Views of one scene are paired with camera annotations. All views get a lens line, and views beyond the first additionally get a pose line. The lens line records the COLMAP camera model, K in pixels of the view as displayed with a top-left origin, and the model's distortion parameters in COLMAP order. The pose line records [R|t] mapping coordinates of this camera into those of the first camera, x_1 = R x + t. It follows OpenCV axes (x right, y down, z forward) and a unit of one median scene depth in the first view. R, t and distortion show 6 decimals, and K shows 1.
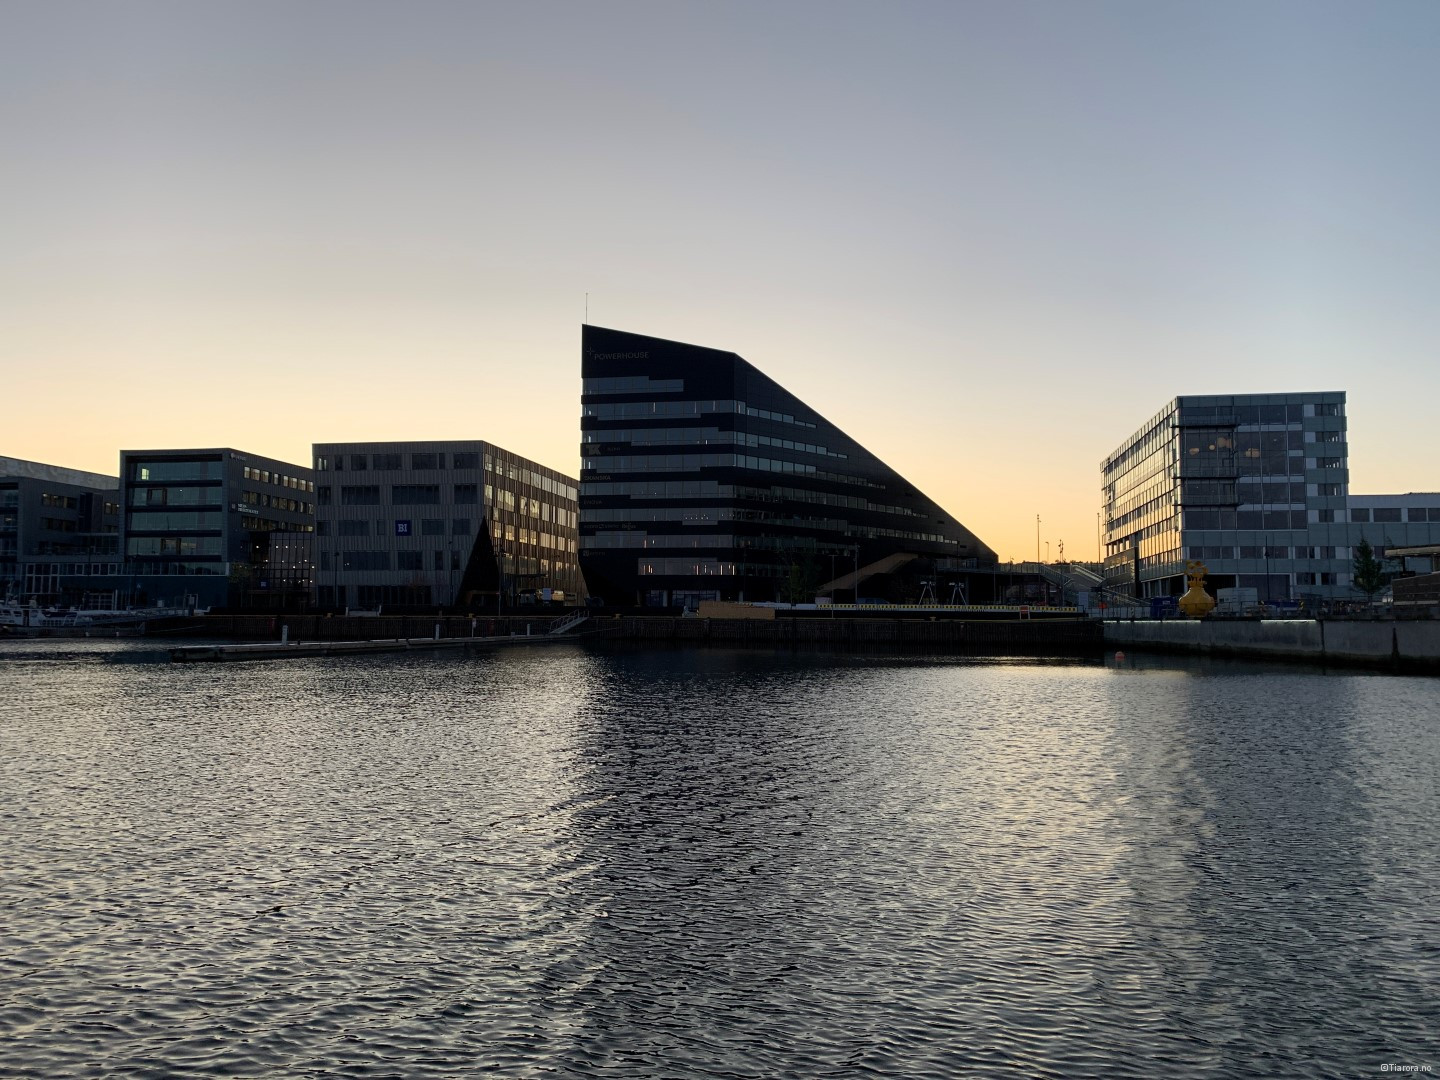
lens RADIAL K [[1107.3, 0, 720.0], [0, 1107.3, 540.0], [0, 0, 1]] dist [0.094008, -0.171426]
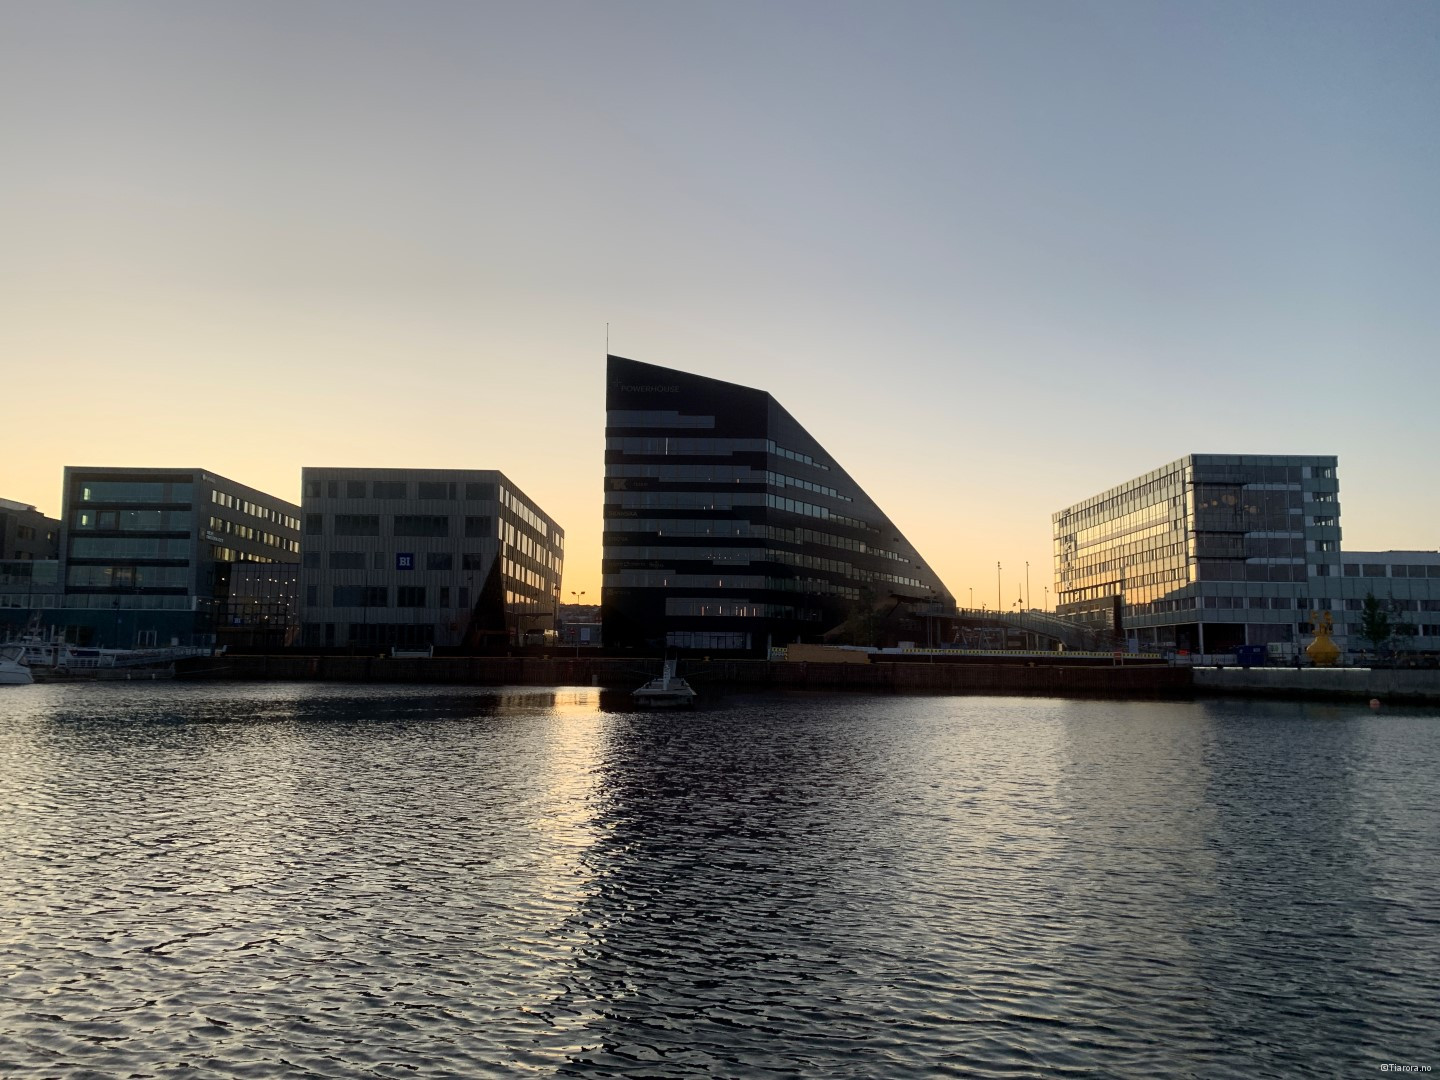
lens RADIAL K [[1107.3, 0, 720.0], [0, 1107.3, 540.0], [0, 0, 1]] dist [0.094008, -0.171426]
pose [[0.982476, 0.026058, 0.184561, -0.204234], [-0.019340, 0.999087, -0.038105, 0.001623], [-0.185385, 0.033868, 0.982082, 0.041994]]
